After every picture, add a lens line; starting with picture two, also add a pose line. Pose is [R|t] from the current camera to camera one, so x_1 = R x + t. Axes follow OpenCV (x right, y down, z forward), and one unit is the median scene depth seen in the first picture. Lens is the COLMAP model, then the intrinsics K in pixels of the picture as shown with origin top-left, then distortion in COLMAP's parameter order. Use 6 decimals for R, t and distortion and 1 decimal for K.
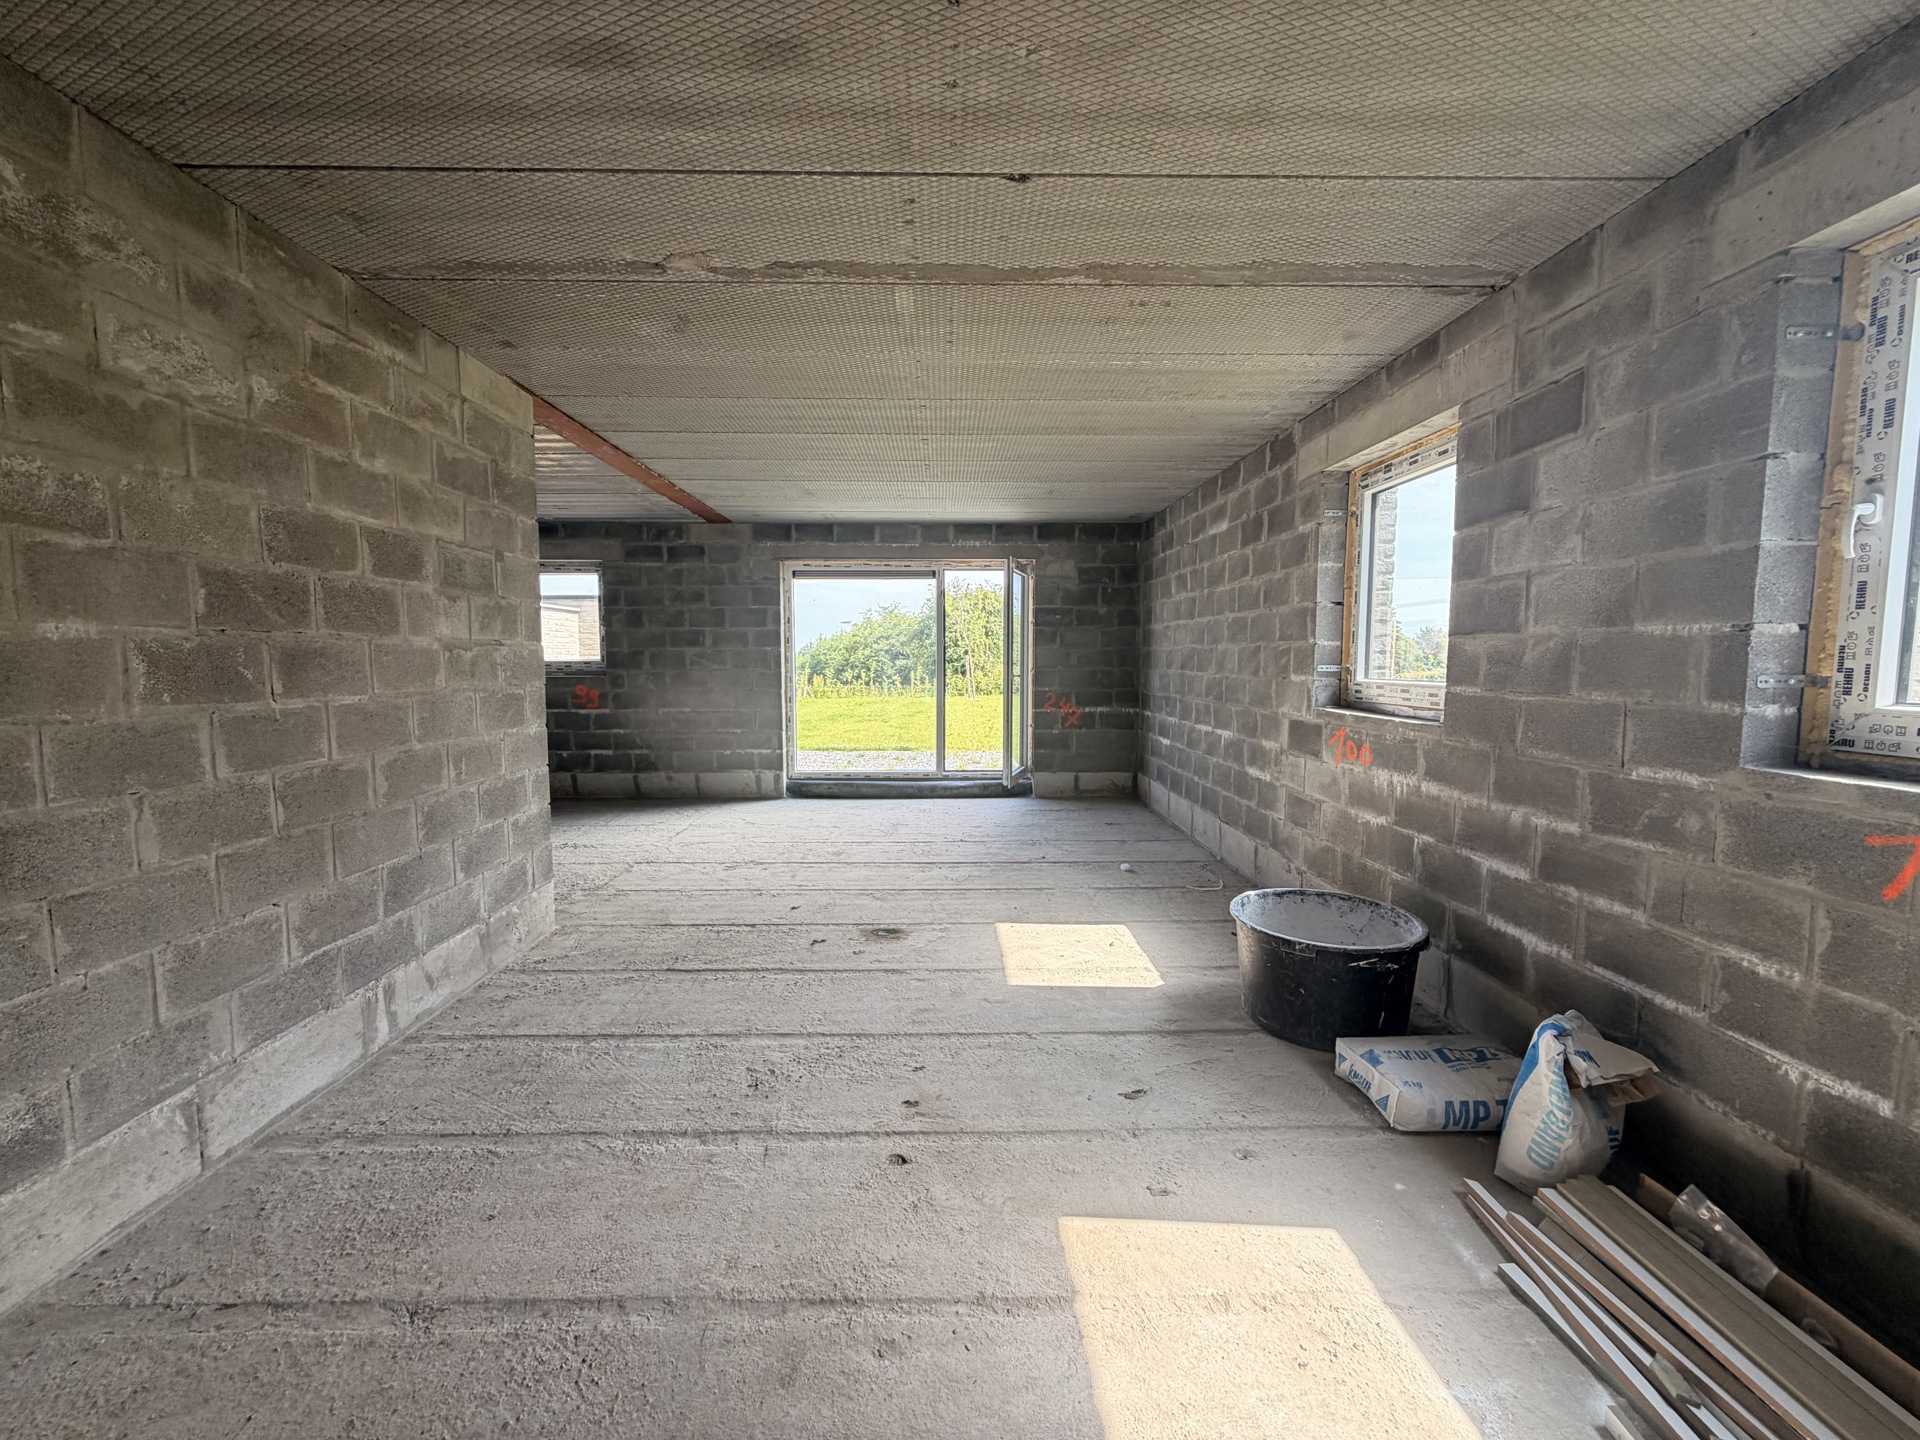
lens RADIAL K [[763.4, 0, 953.2], [0, 763.4, 719.6], [0, 0, 1]] dist [0.001415, -0.000205]
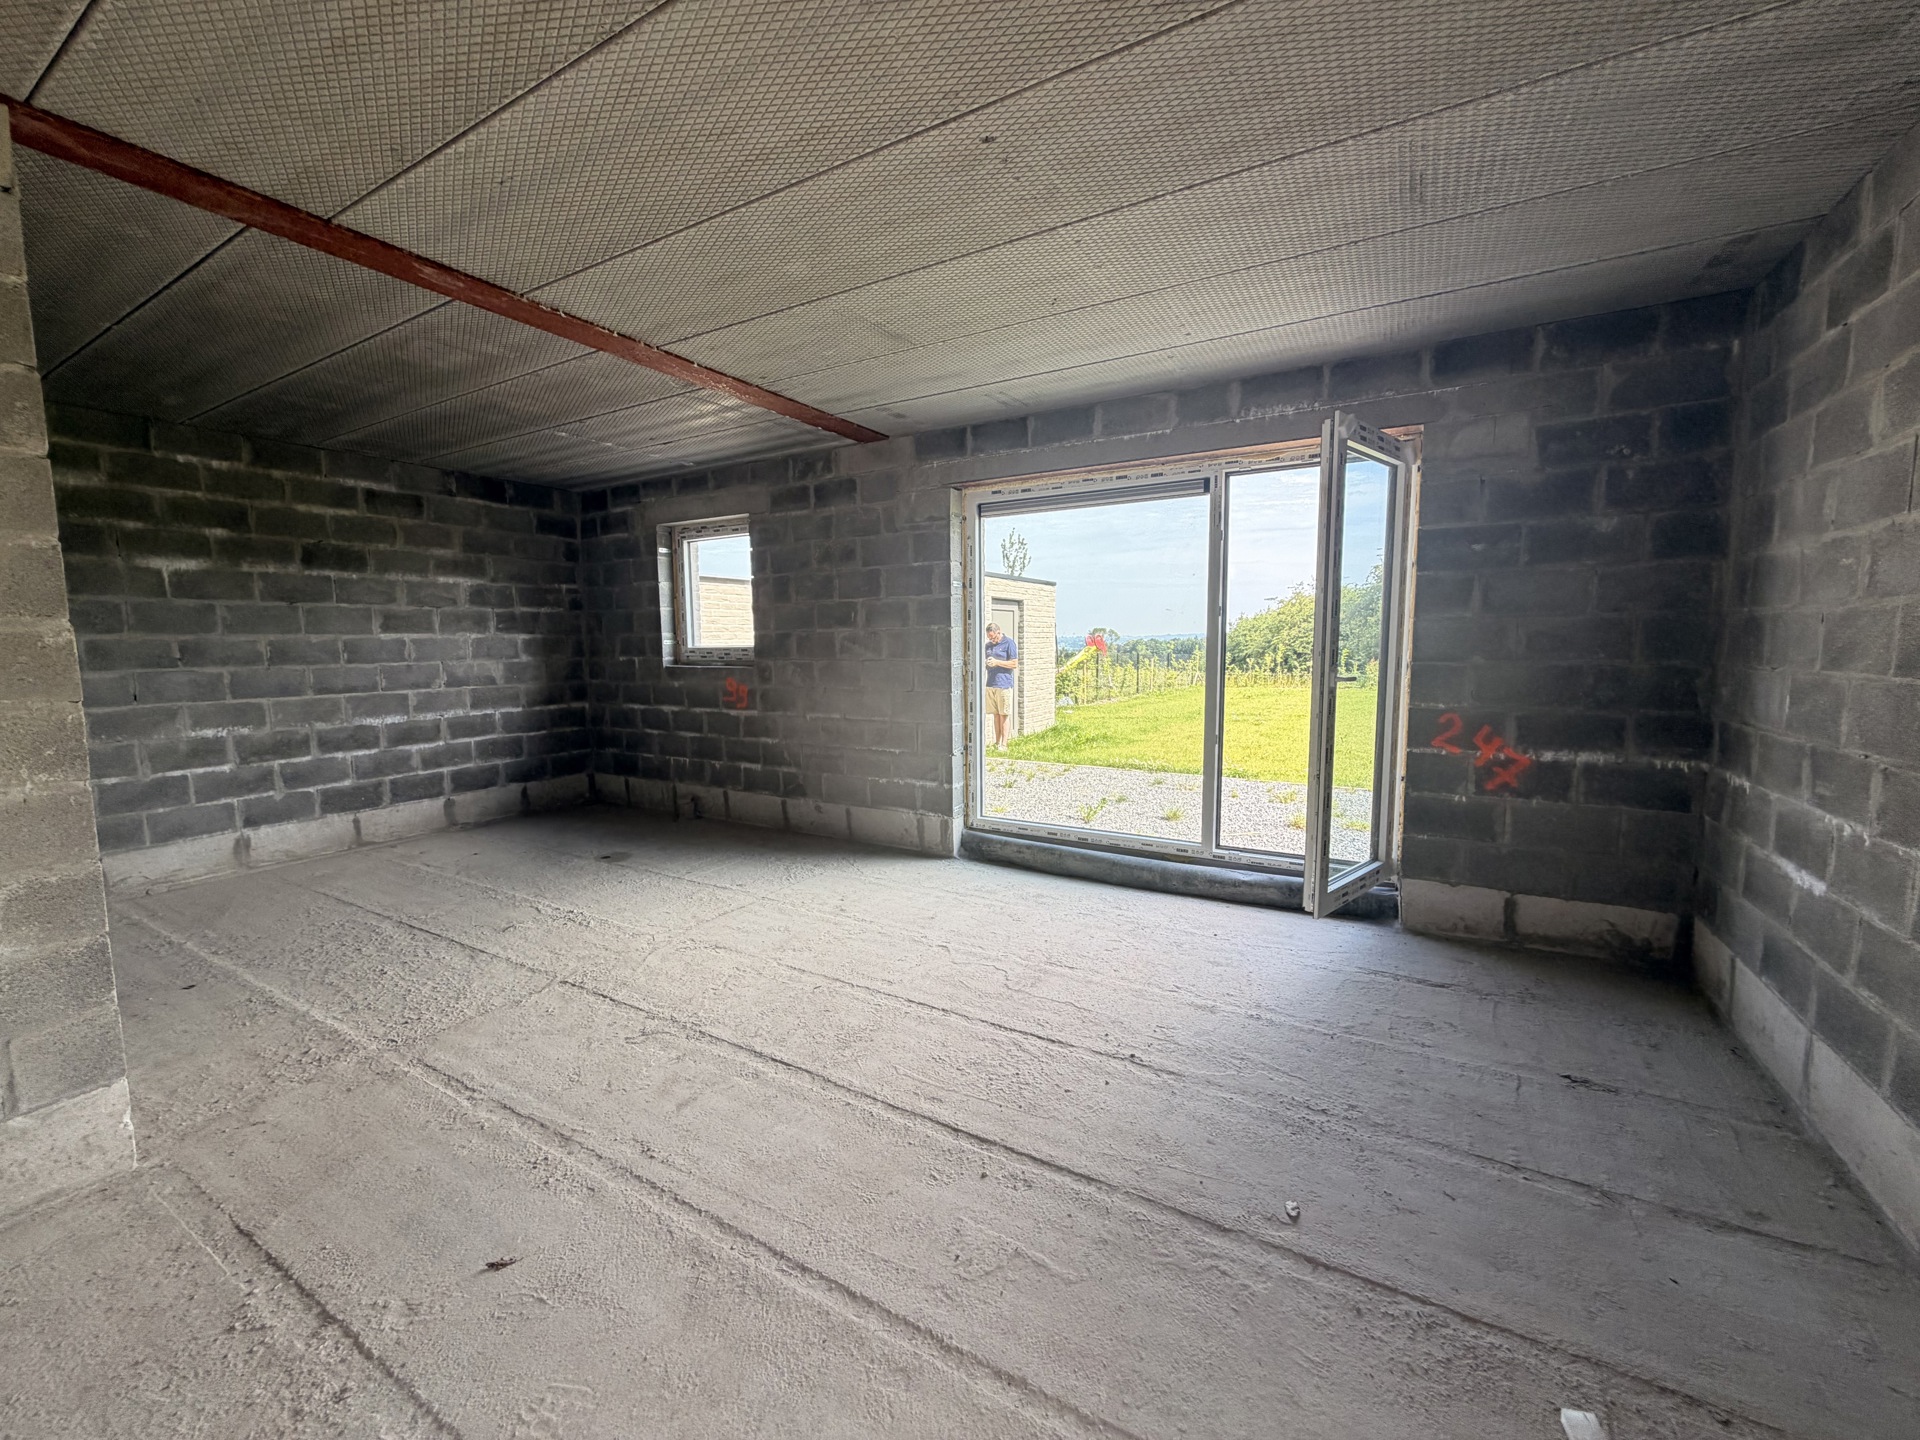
lens RADIAL K [[763.4, 0, 953.2], [0, 763.4, 719.6], [0, 0, 1]] dist [0.001415, -0.000205]
pose [[0.852363, 0.046921, -0.520842, 0.298523], [-0.034499, 0.998842, 0.033525, -0.098139], [0.521812, -0.010607, 0.852994, 1.195858]]
